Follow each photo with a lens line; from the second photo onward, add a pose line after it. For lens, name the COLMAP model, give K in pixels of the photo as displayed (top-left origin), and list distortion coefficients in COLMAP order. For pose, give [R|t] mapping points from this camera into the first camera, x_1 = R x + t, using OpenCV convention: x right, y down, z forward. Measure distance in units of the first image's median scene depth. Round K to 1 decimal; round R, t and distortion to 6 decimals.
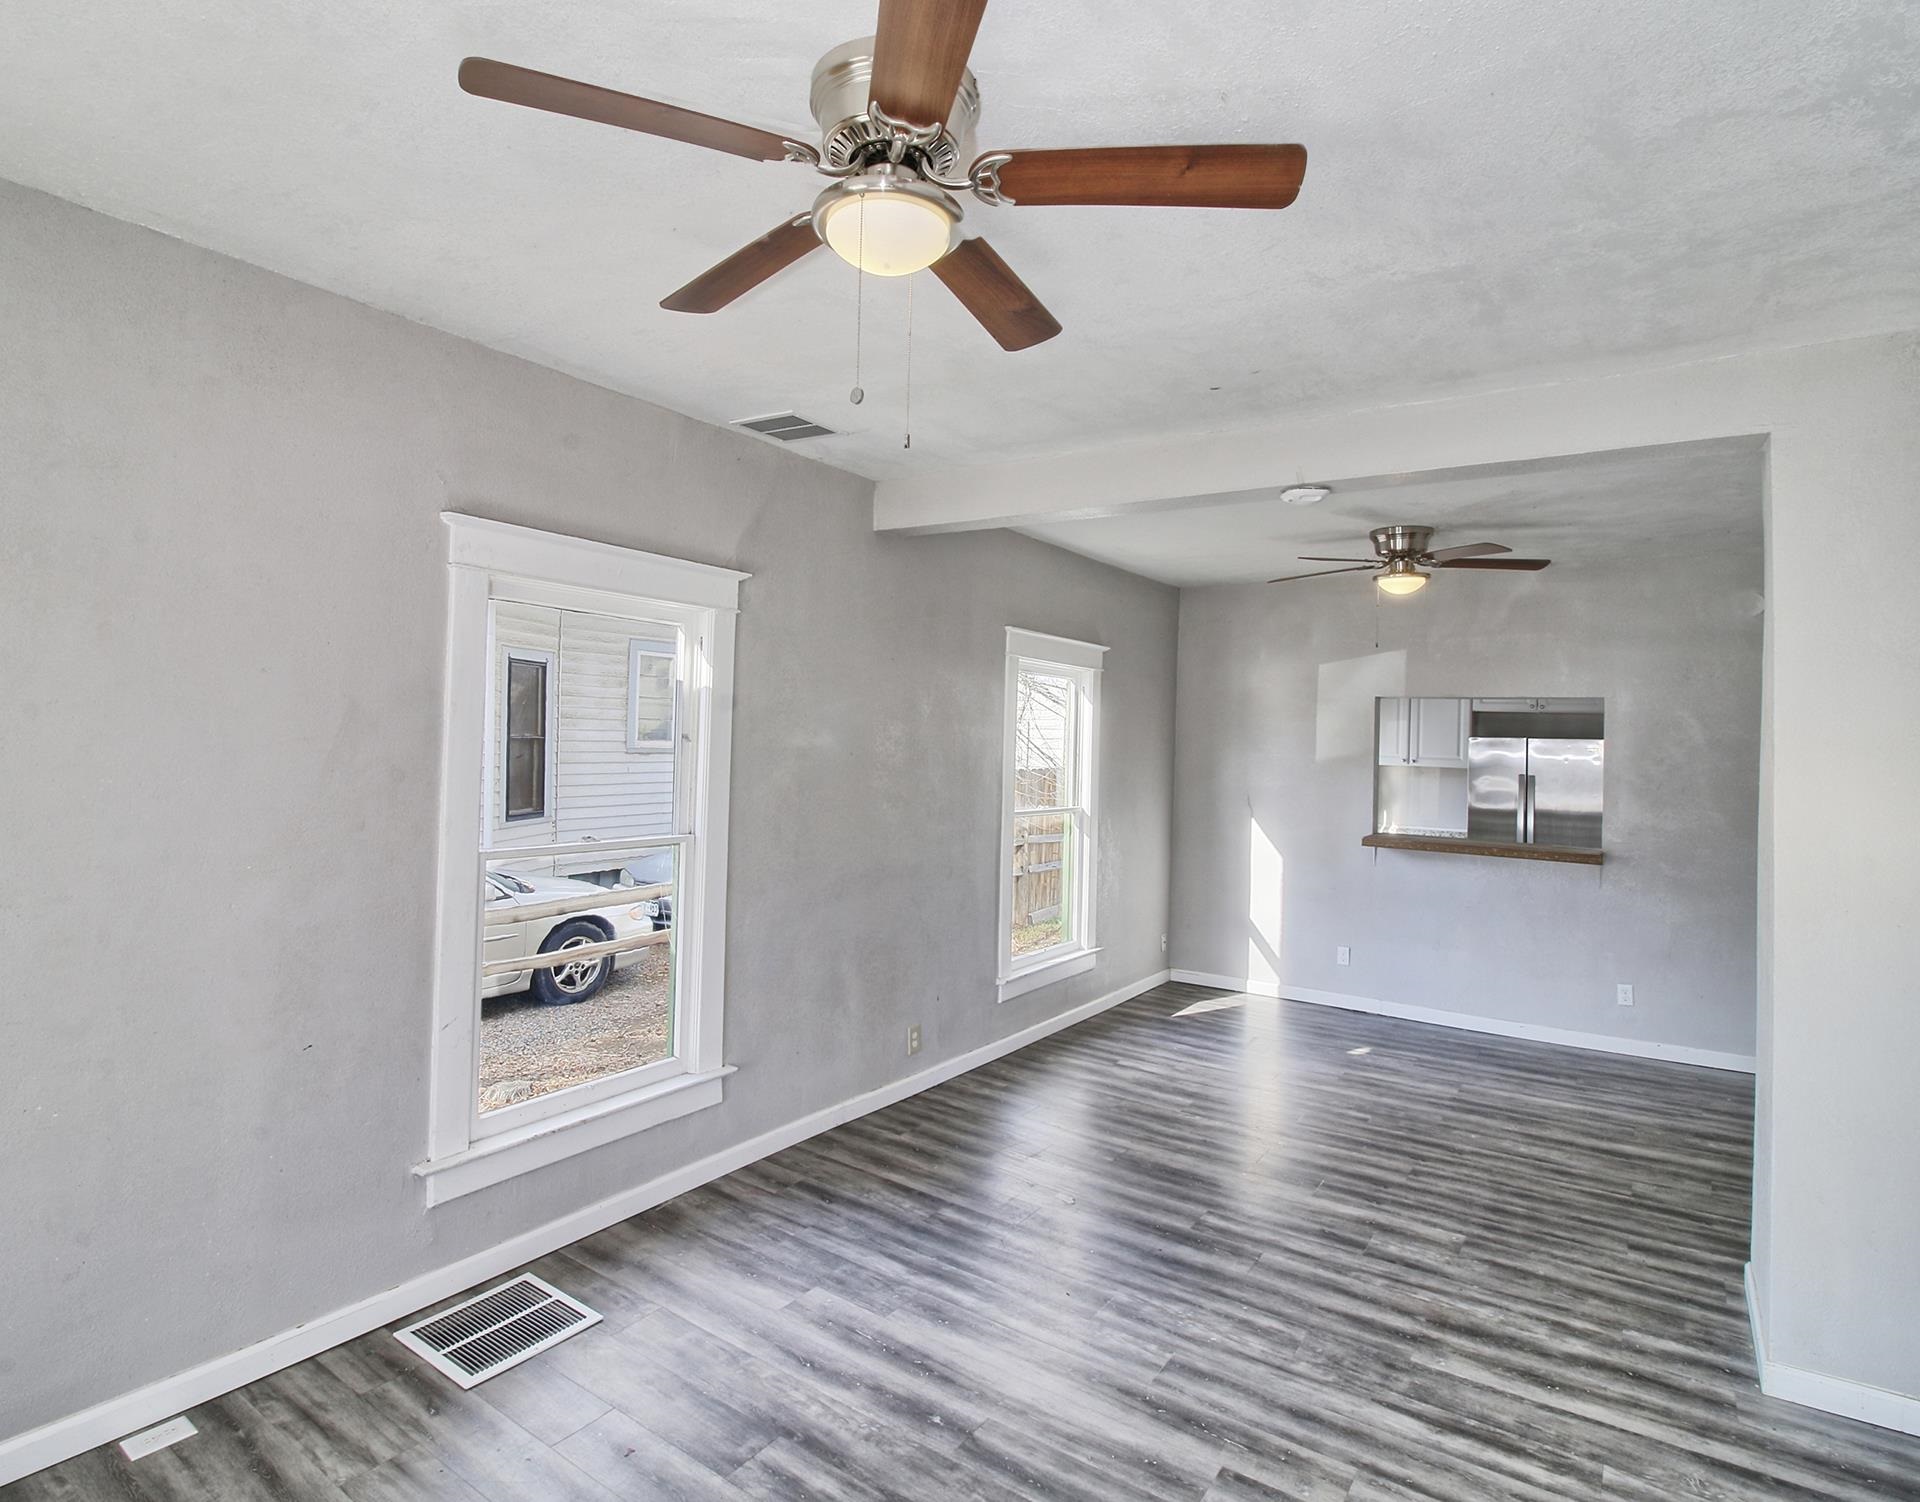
lens RADIAL K [[1072.2, 0, 952.2], [0, 1072.2, 747.4], [0, 0, 1]] dist [-0.007176, -0.009037]
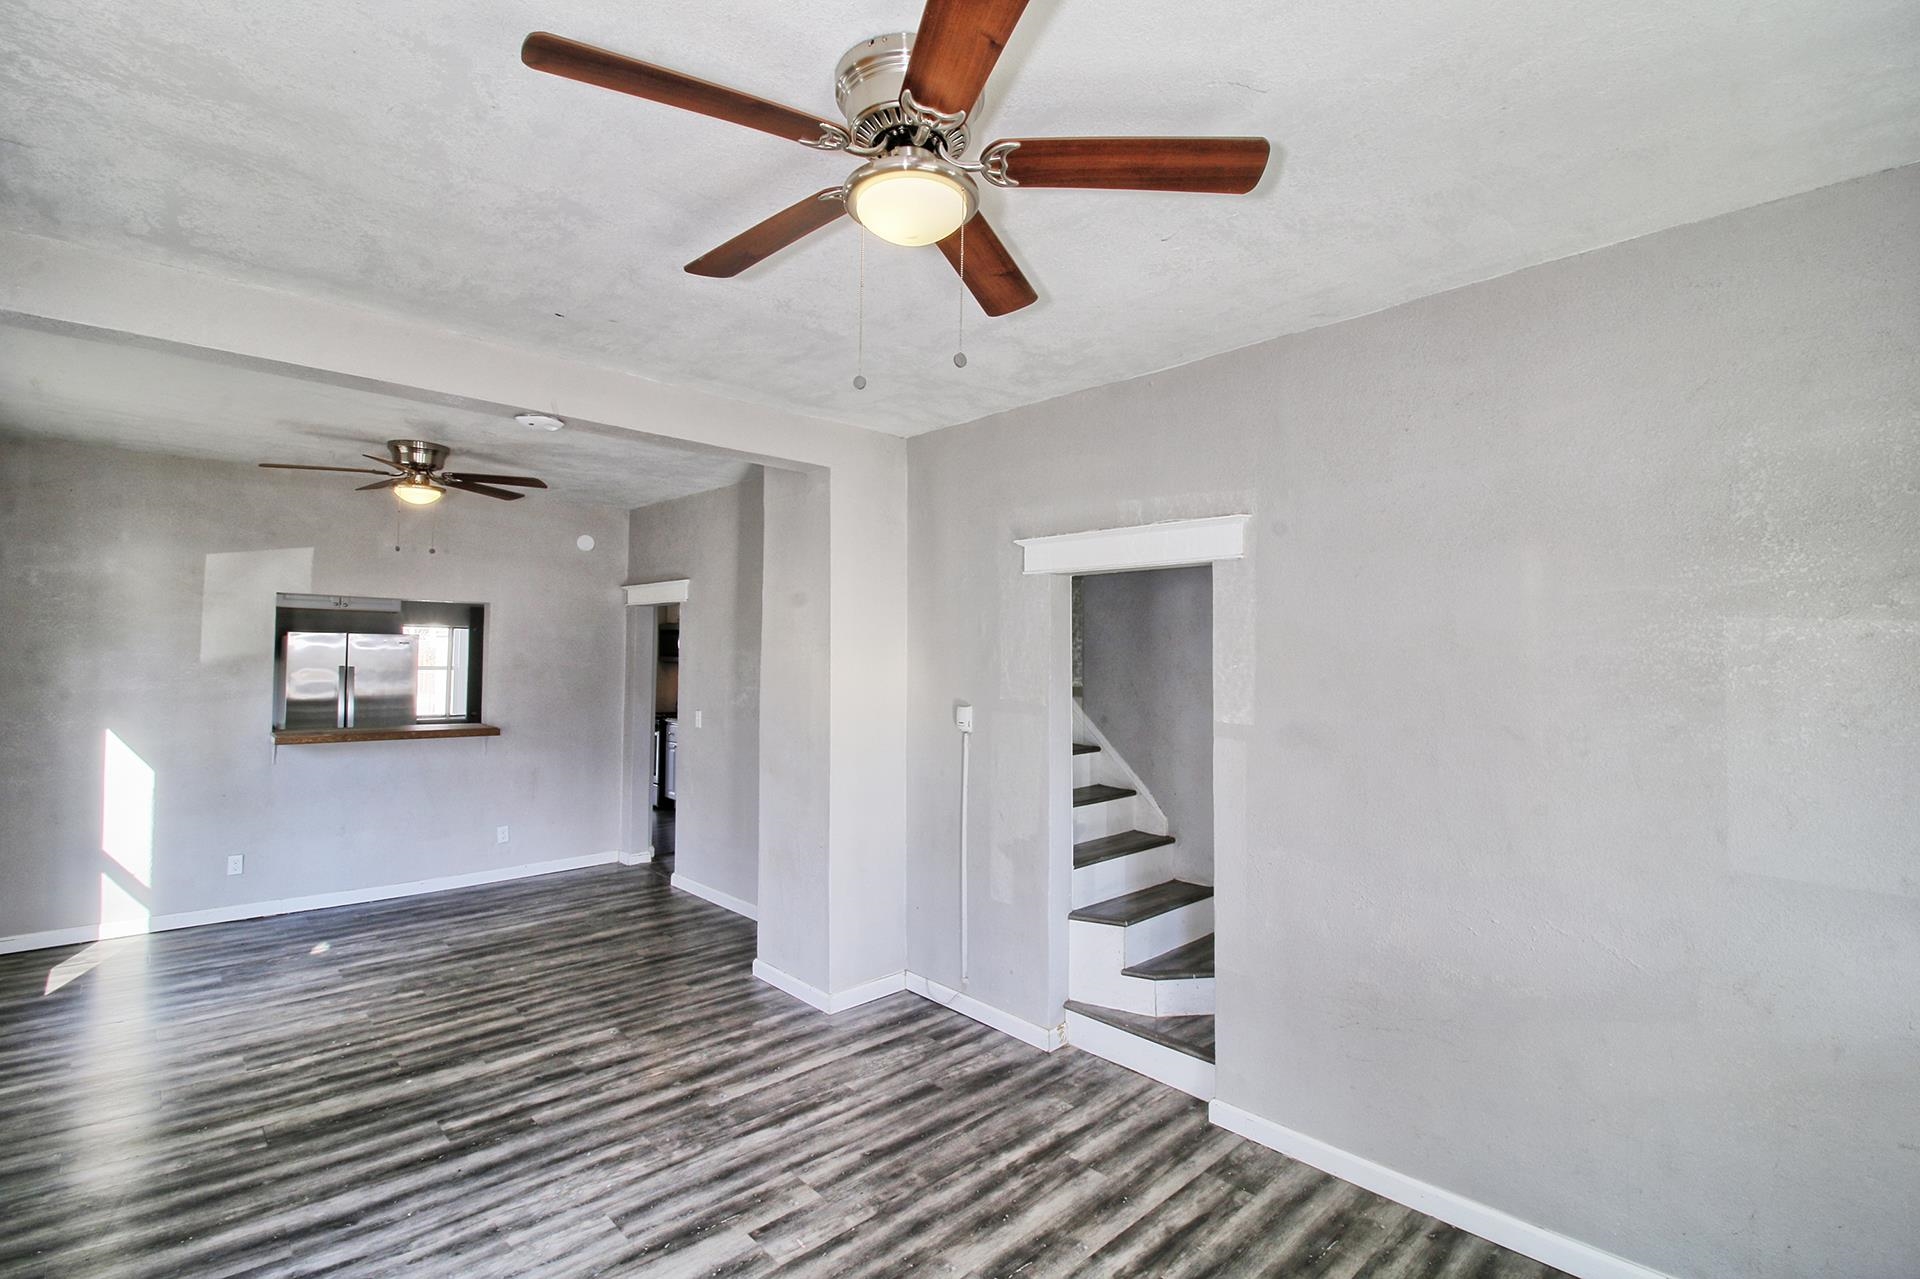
lens RADIAL K [[900.0, 0, 960.3], [0, 900.0, 641.7], [0, 0, 1]] dist [-0.008200, -0.007412]
pose [[0.176793, -0.009412, 0.984203, -0.469111], [-0.000528, 0.999953, 0.009658, -0.016050], [-0.984248, -0.002227, 0.176780, 0.373001]]
